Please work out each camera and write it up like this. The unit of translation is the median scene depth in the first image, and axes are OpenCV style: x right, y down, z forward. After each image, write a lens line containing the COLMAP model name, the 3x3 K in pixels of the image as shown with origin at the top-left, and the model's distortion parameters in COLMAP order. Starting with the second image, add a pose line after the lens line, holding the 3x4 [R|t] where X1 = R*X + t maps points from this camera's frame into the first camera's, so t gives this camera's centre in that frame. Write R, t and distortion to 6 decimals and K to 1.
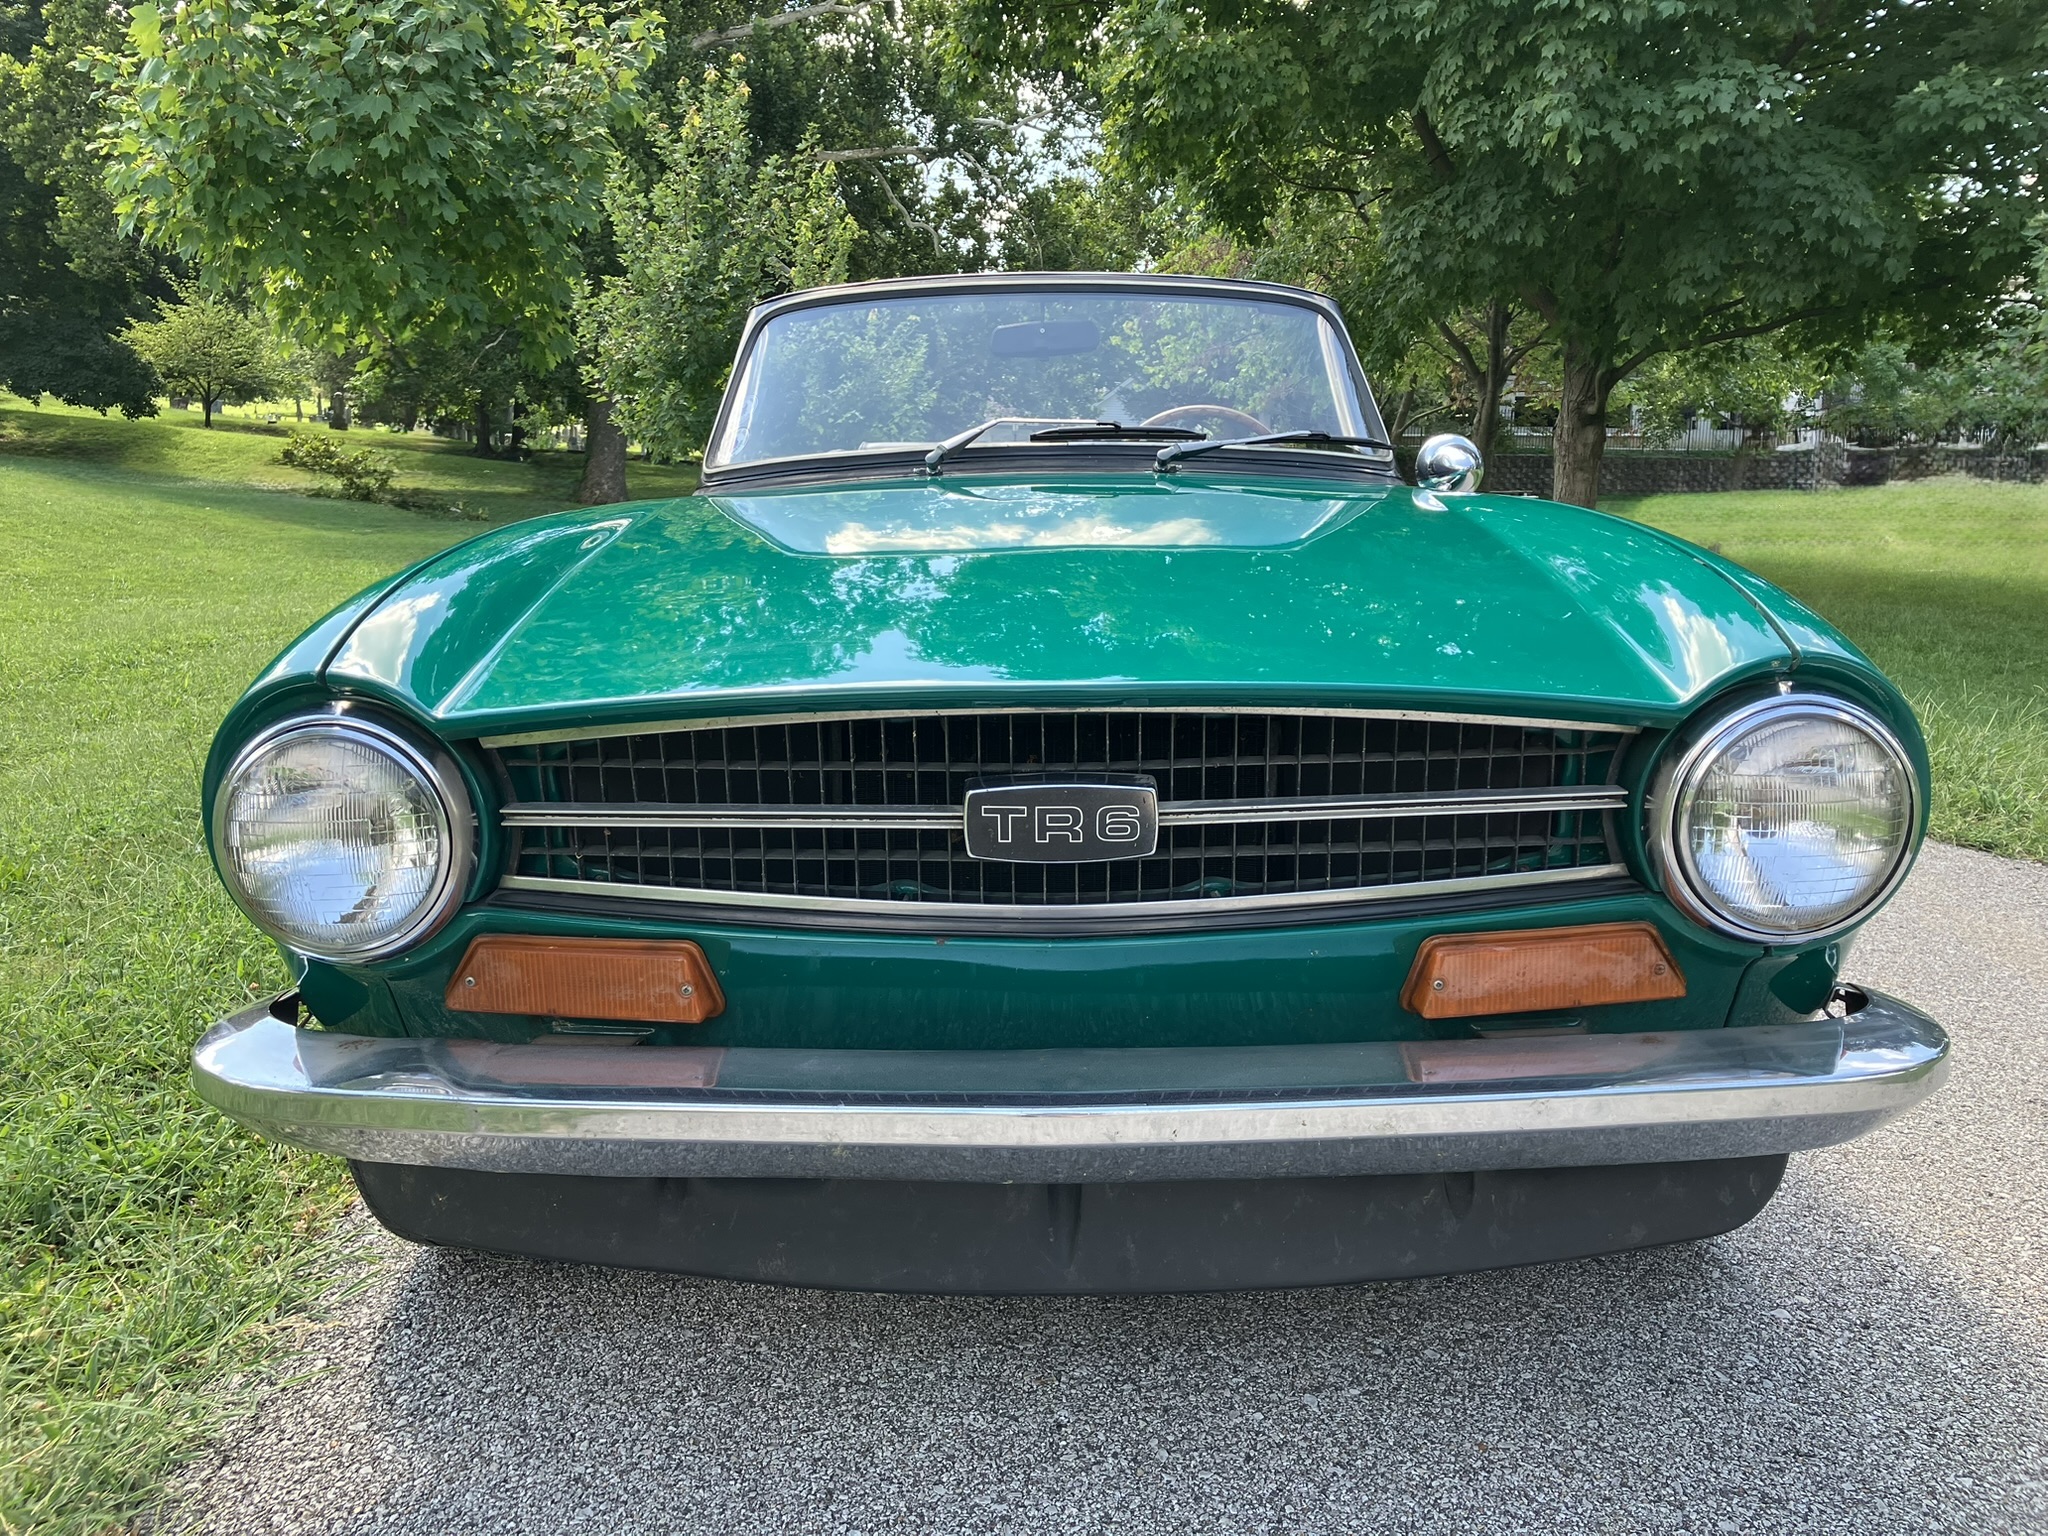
lens RADIAL K [[1690.4, 0, 1024.0], [0, 1690.4, 768.0], [0, 0, 1]] dist [-0.019498, 0.017196]
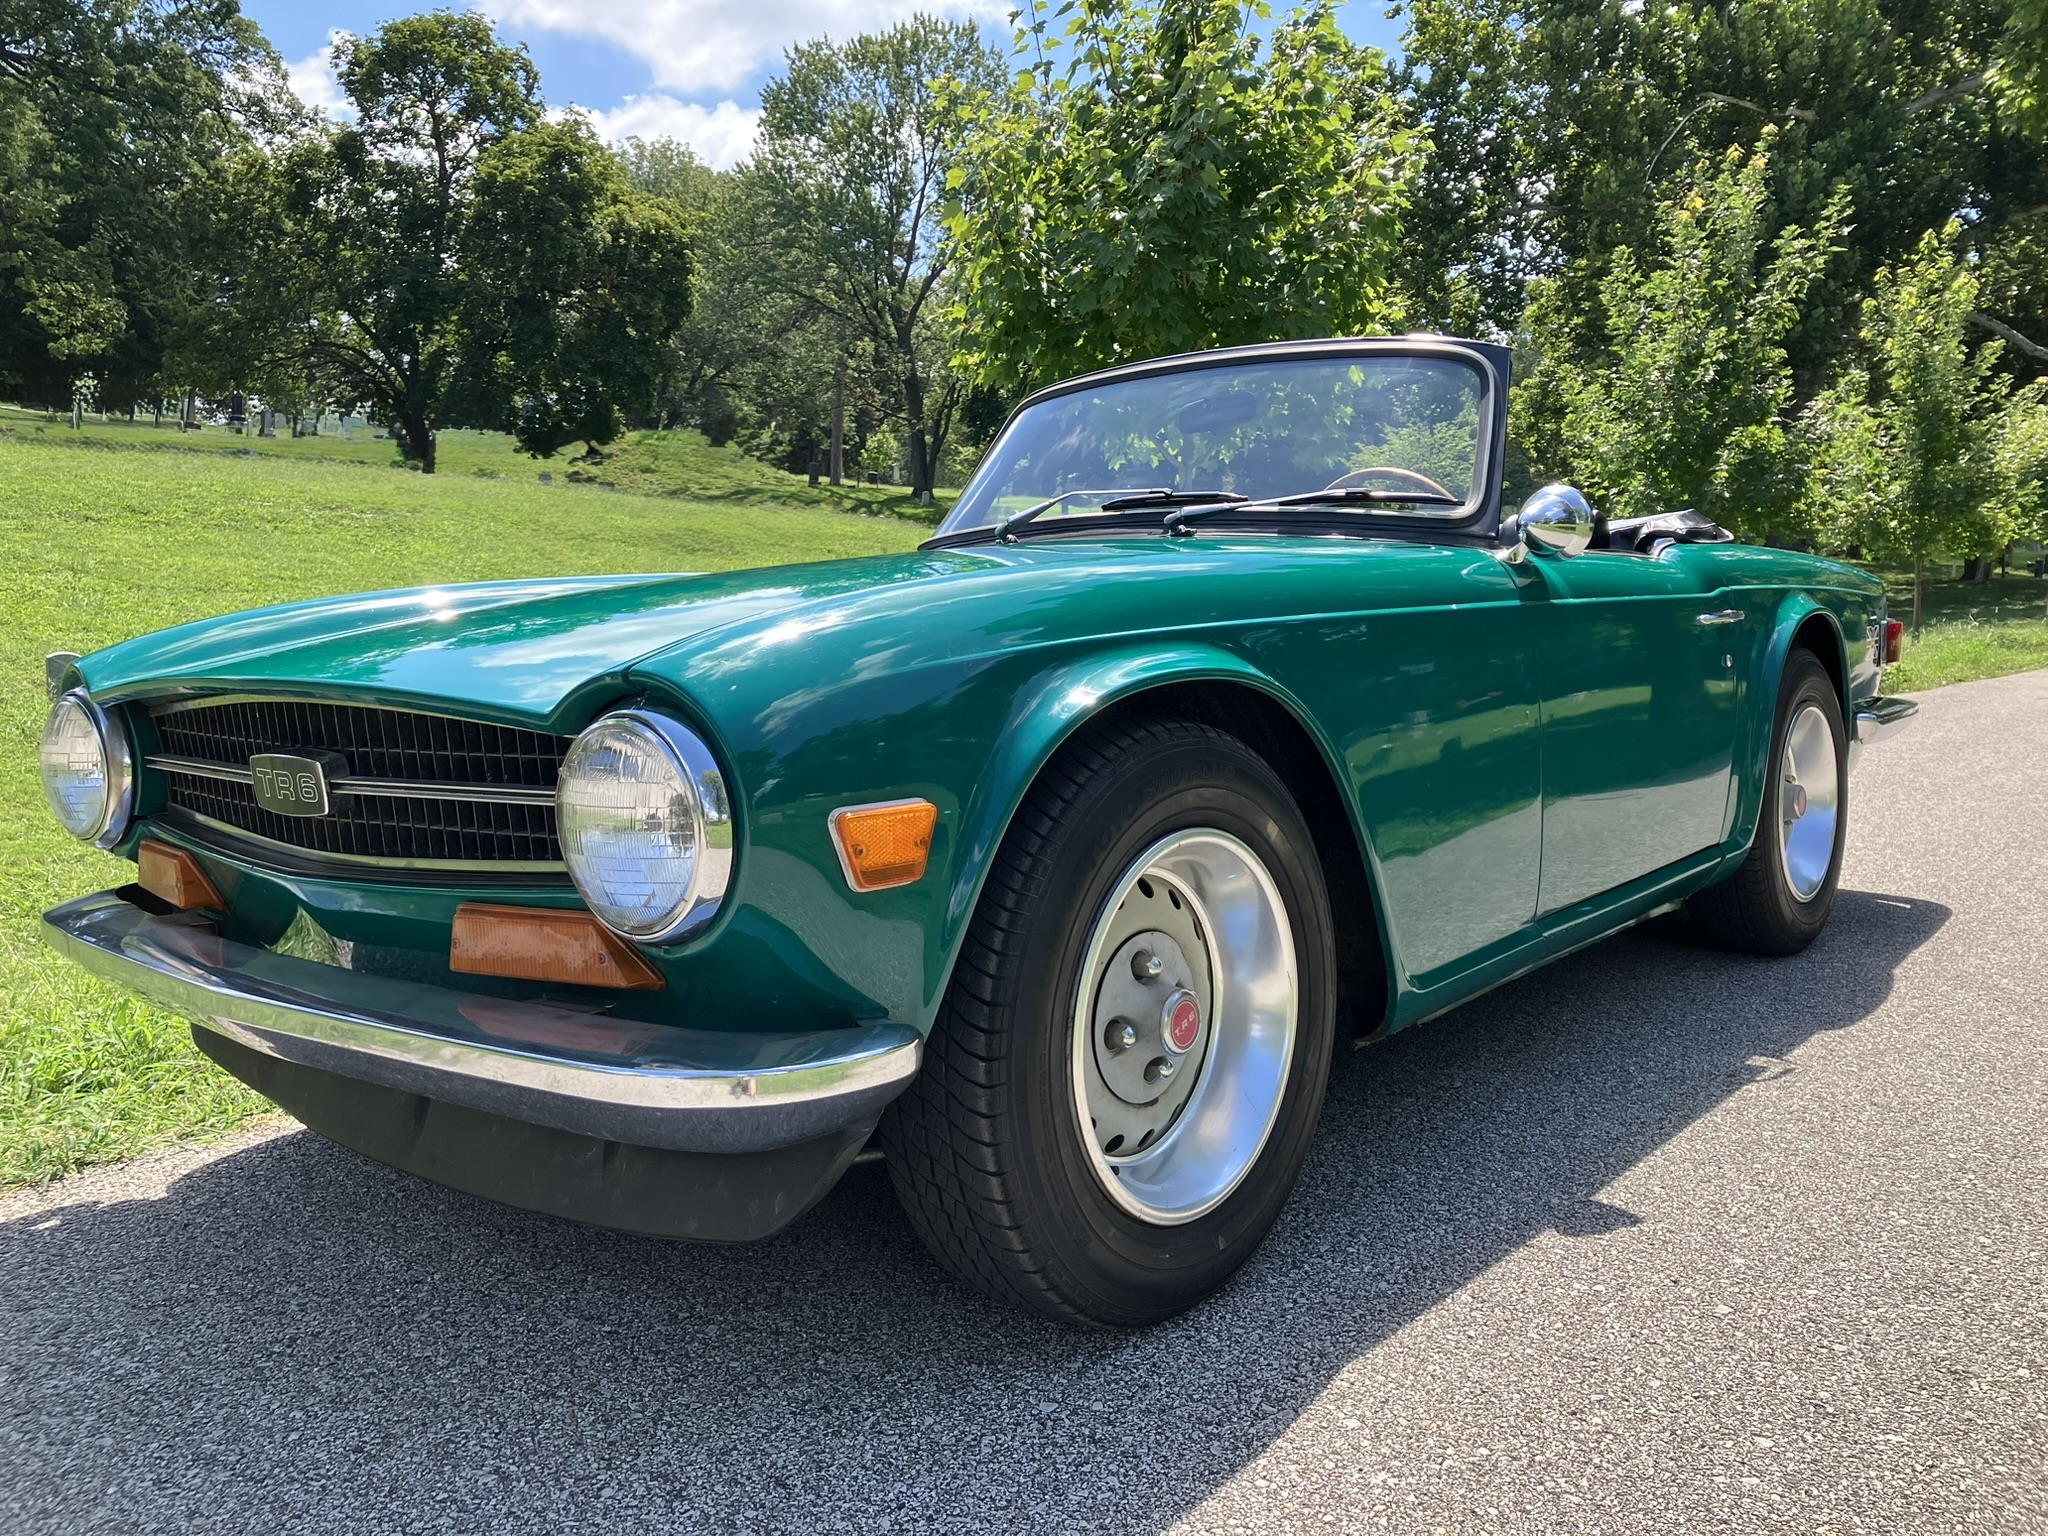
lens RADIAL K [[1690.4, 0, 1024.0], [0, 1690.4, 768.0], [0, 0, 1]] dist [-0.019498, 0.017196]
pose [[0.773497, 0.050200, -0.631809, 0.665751], [-0.087867, 0.995726, -0.028456, 0.001949], [0.627680, 0.077526, 0.774602, 0.164274]]
